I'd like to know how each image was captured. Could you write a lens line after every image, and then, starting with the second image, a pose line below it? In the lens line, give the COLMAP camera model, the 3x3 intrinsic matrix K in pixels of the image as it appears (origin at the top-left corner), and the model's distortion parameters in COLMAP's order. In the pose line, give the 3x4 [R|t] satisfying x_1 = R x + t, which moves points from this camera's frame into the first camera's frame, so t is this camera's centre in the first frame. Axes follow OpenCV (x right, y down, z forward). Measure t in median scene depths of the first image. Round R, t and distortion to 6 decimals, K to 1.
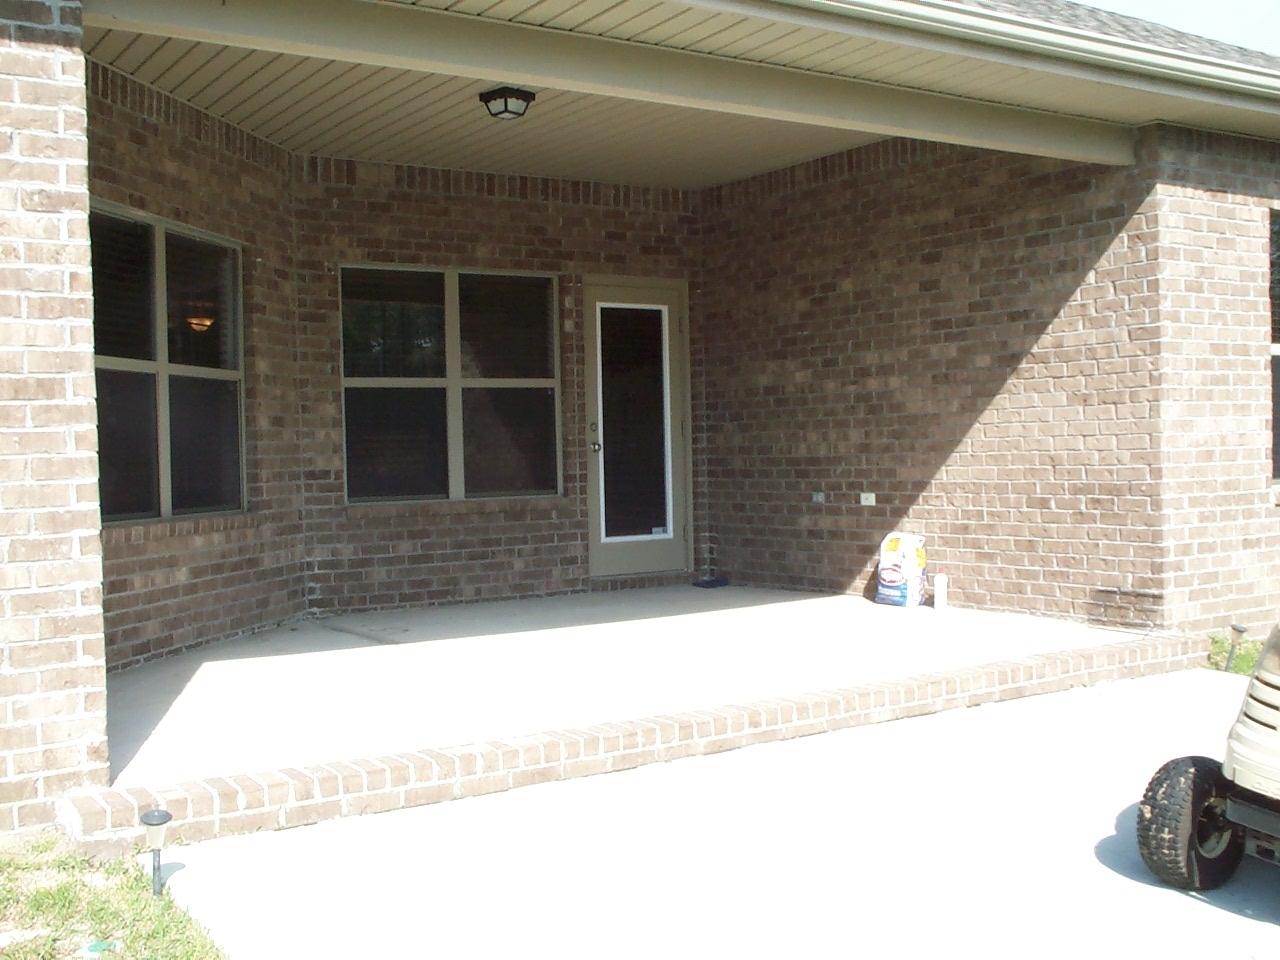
lens RADIAL K [[1431.7, 0, 629.1], [0, 1431.7, 473.6], [0, 0, 1]] dist [-0.072568, 0.000000]
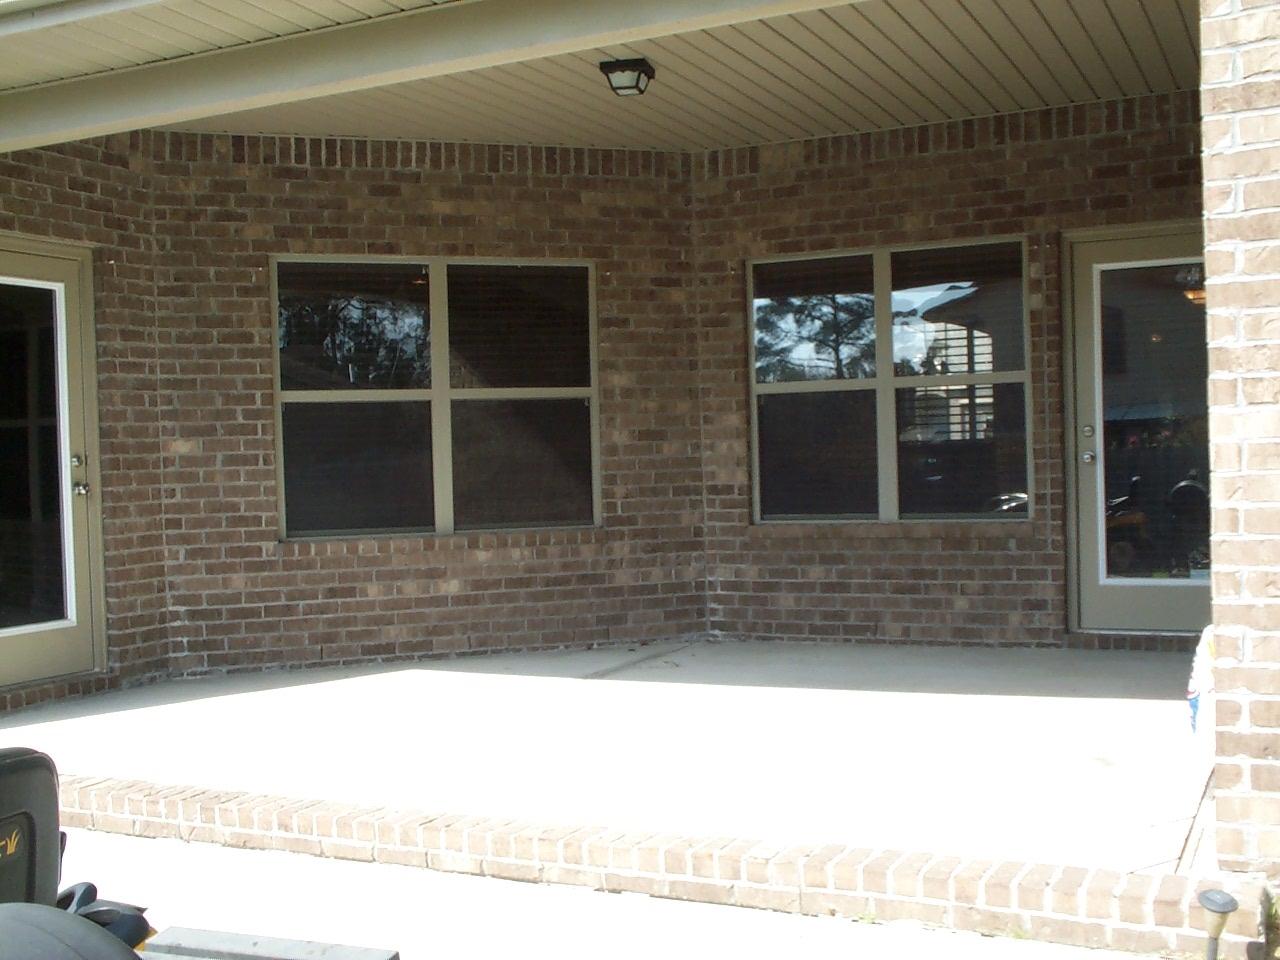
lens RADIAL K [[1431.7, 0, 635.4], [0, 1431.7, 483.1], [0, 0, 1]] dist [-0.072568, 0.000000]
pose [[0.513173, 0.024070, -0.857947, 0.546194], [0.003267, 0.999545, 0.029997, -0.031056], [0.858279, -0.018196, 0.512861, 0.453067]]
